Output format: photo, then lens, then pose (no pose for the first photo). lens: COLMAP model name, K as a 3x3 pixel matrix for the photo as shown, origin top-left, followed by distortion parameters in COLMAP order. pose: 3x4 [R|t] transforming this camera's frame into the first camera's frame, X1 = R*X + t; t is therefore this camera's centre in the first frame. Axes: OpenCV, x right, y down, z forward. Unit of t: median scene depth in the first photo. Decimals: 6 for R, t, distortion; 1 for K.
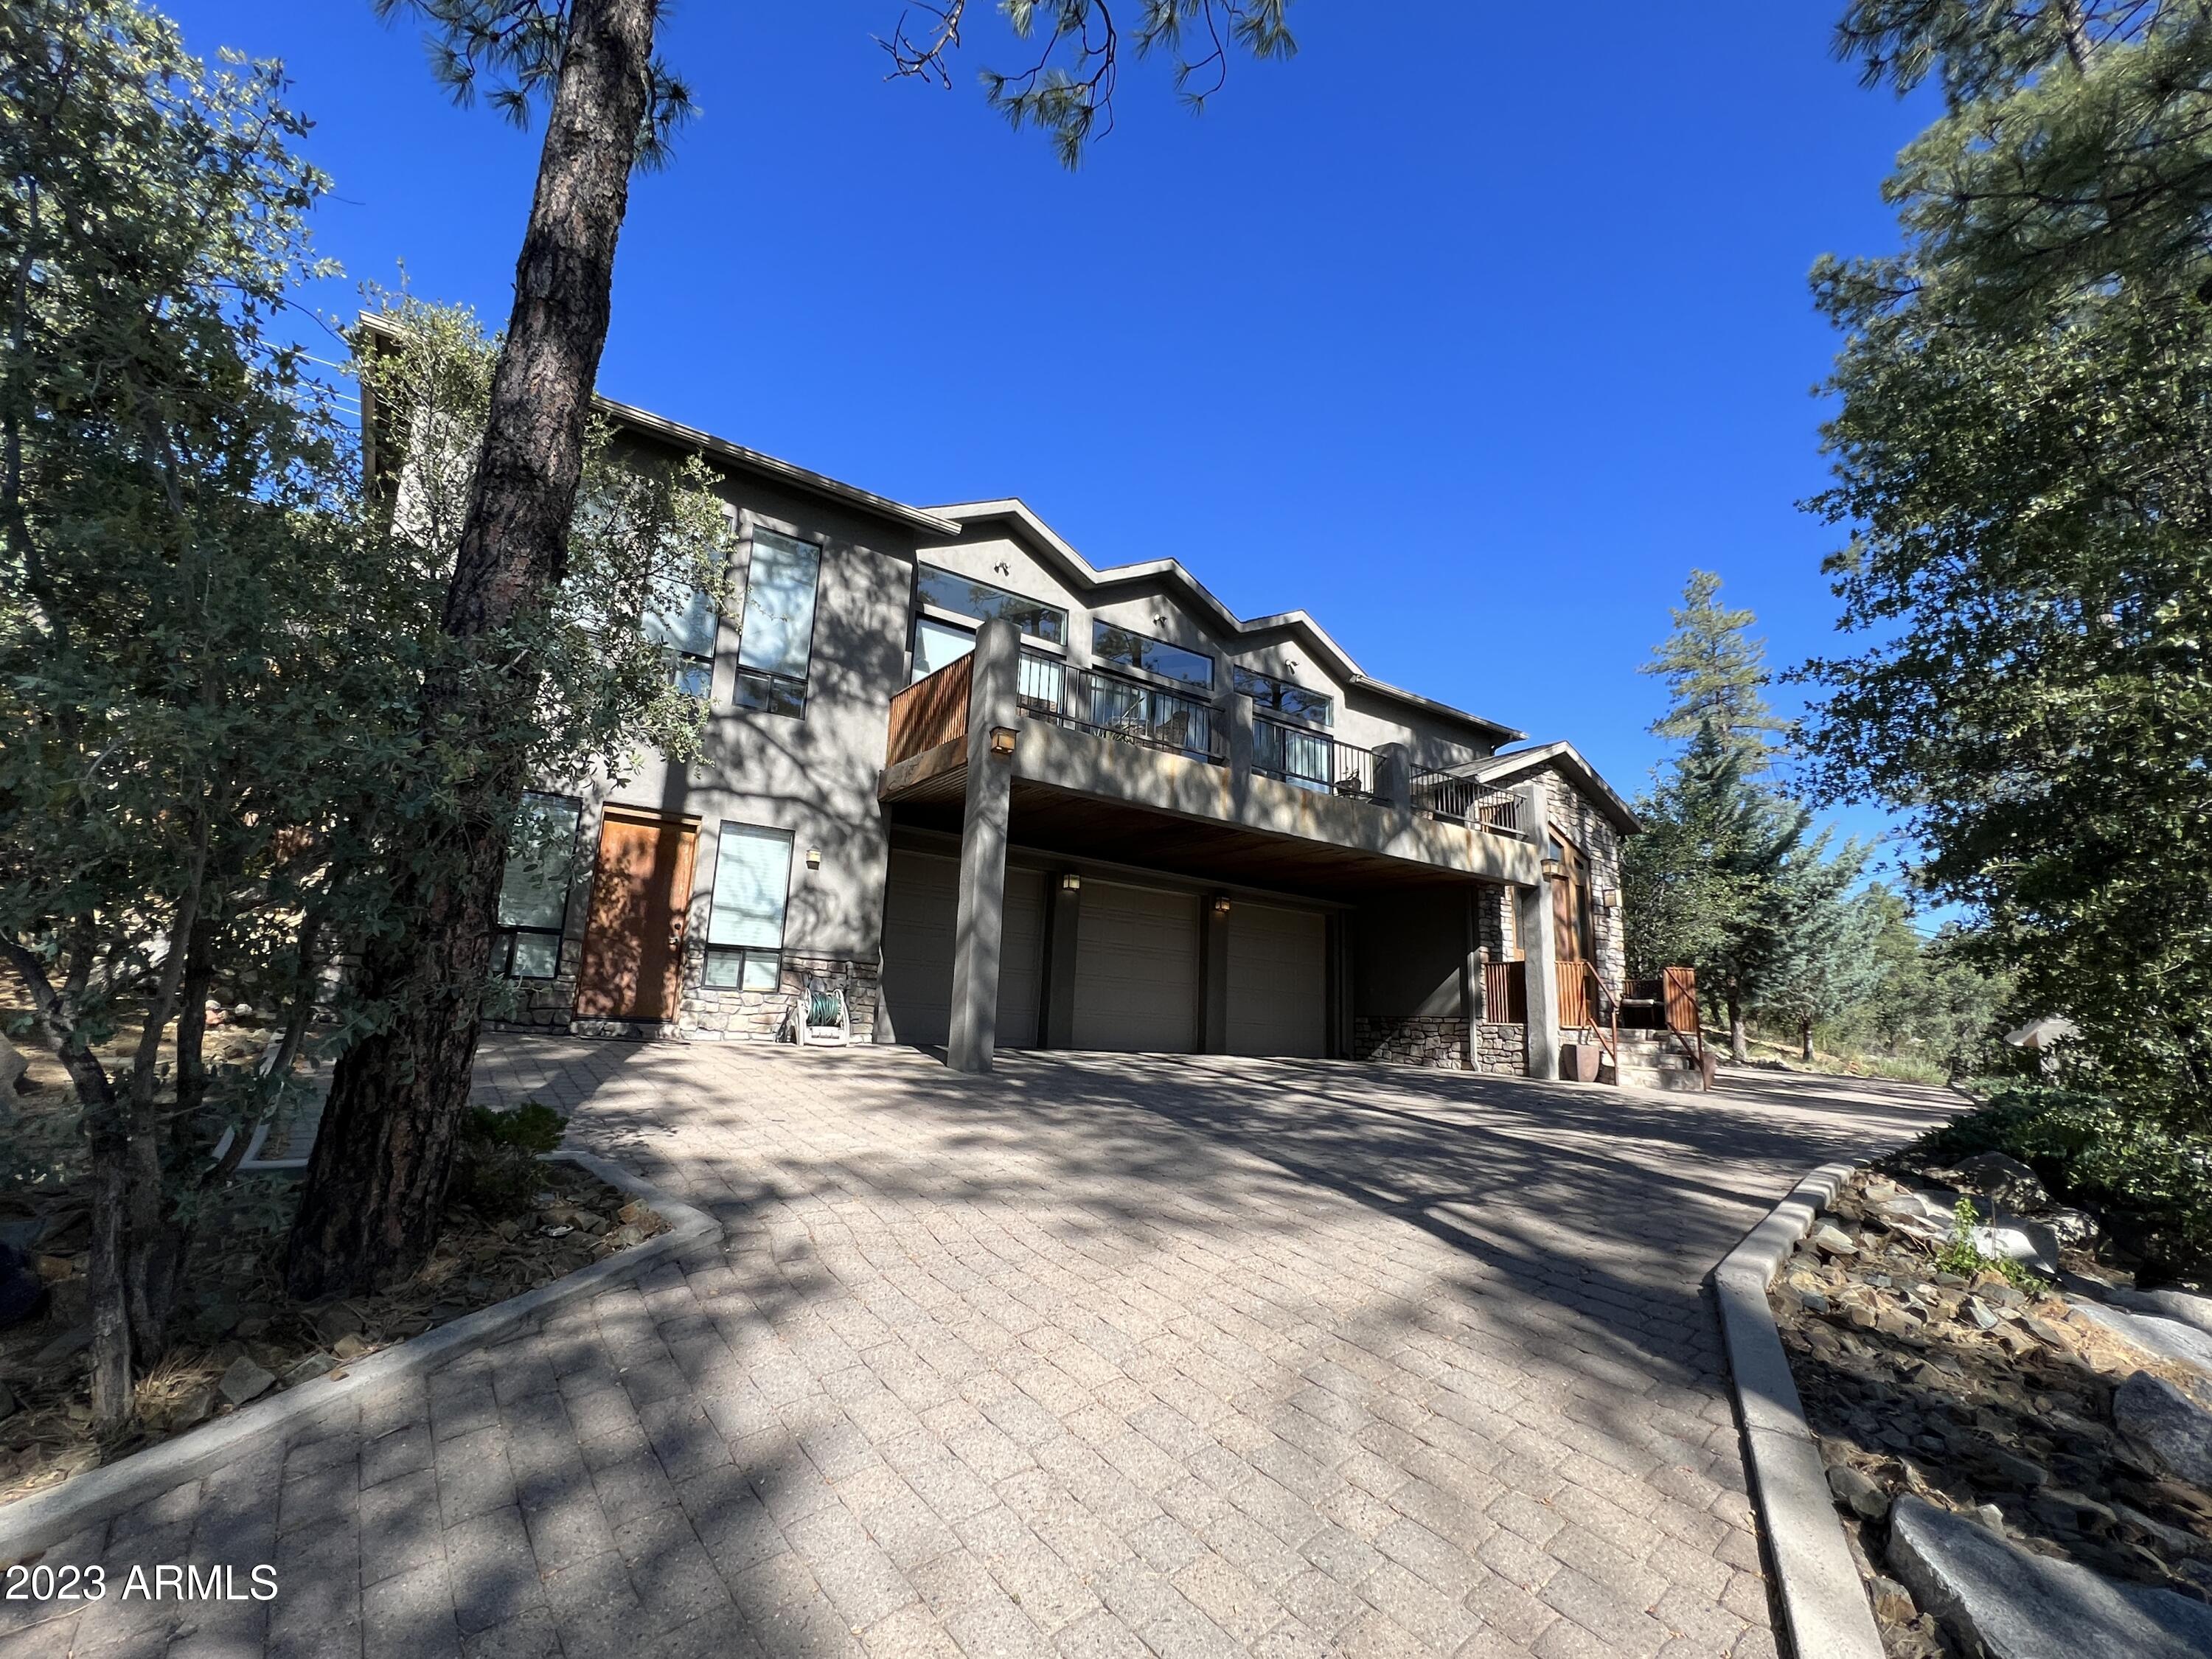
lens RADIAL K [[1003.4, 0, 1111.0], [0, 1003.4, 822.7], [0, 0, 1]] dist [-0.002660, -0.000206]
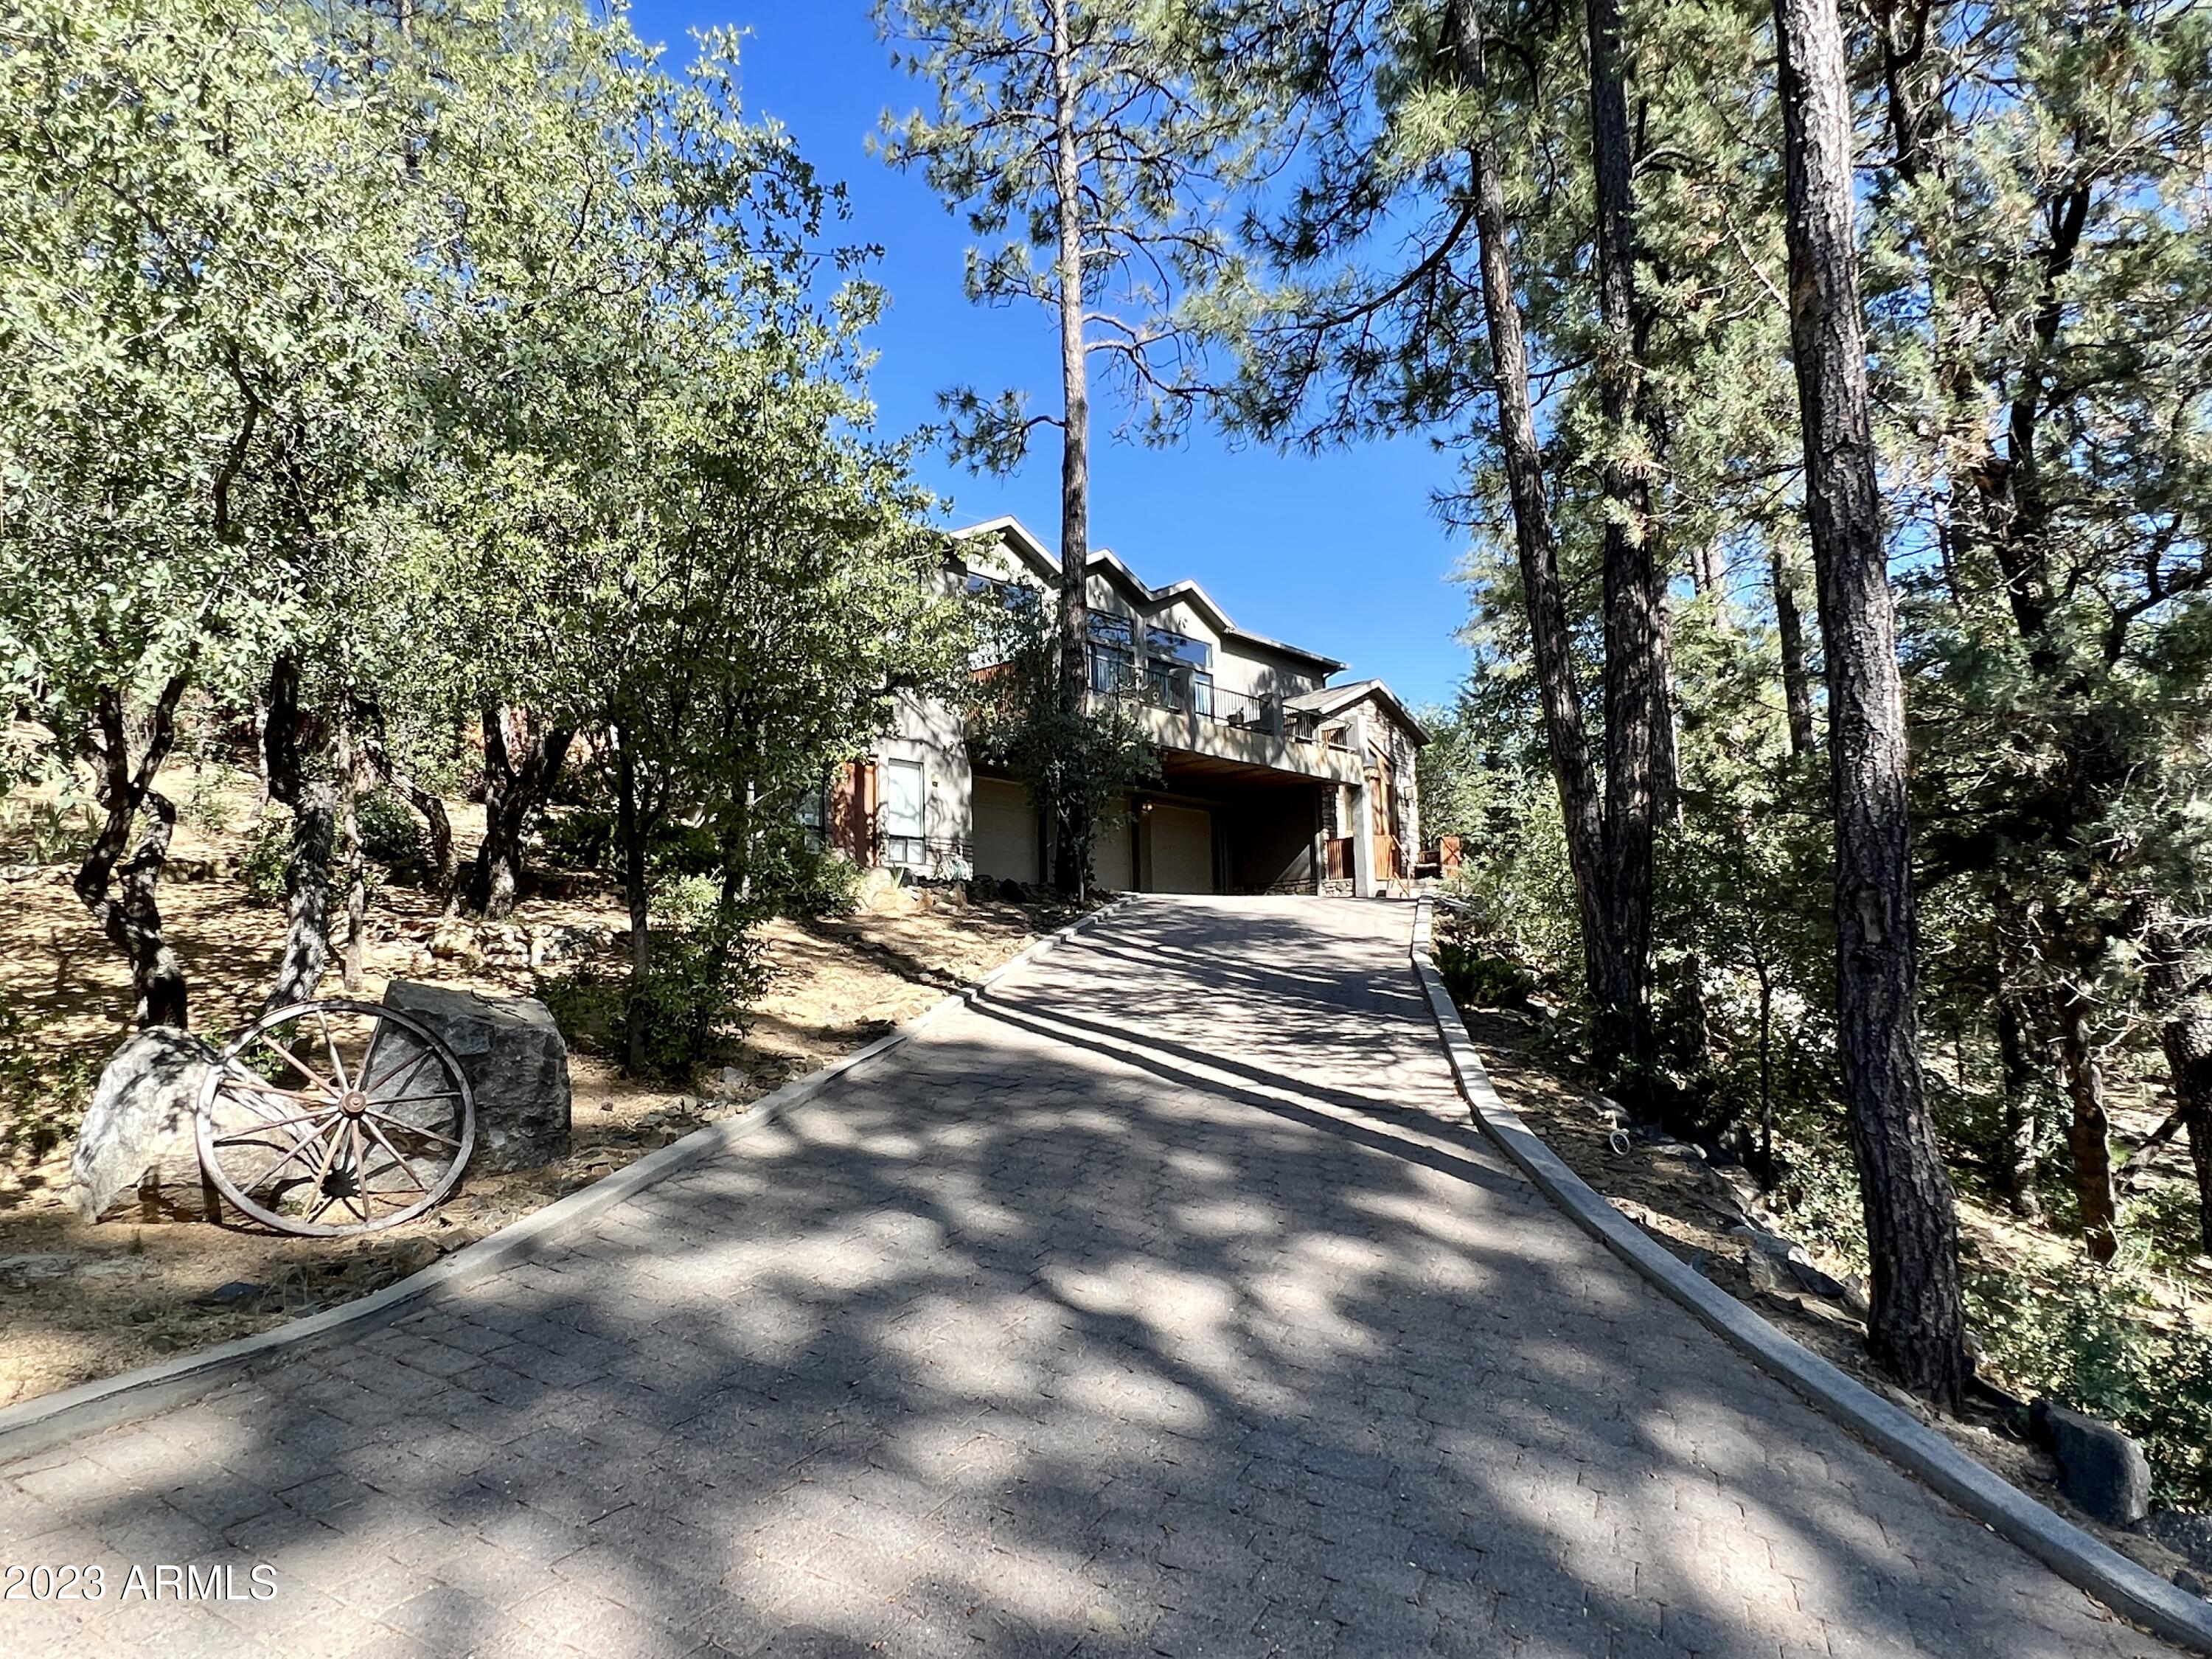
lens RADIAL K [[1338.7, 0, 1100.3], [0, 1338.7, 829.7], [0, 0, 1]] dist [0.002059, 0.000050]
pose [[0.975609, -0.036050, 0.216536, -0.343543], [0.017911, 0.996207, 0.085151, -0.041670], [-0.218784, -0.079196, 0.972554, -0.759486]]
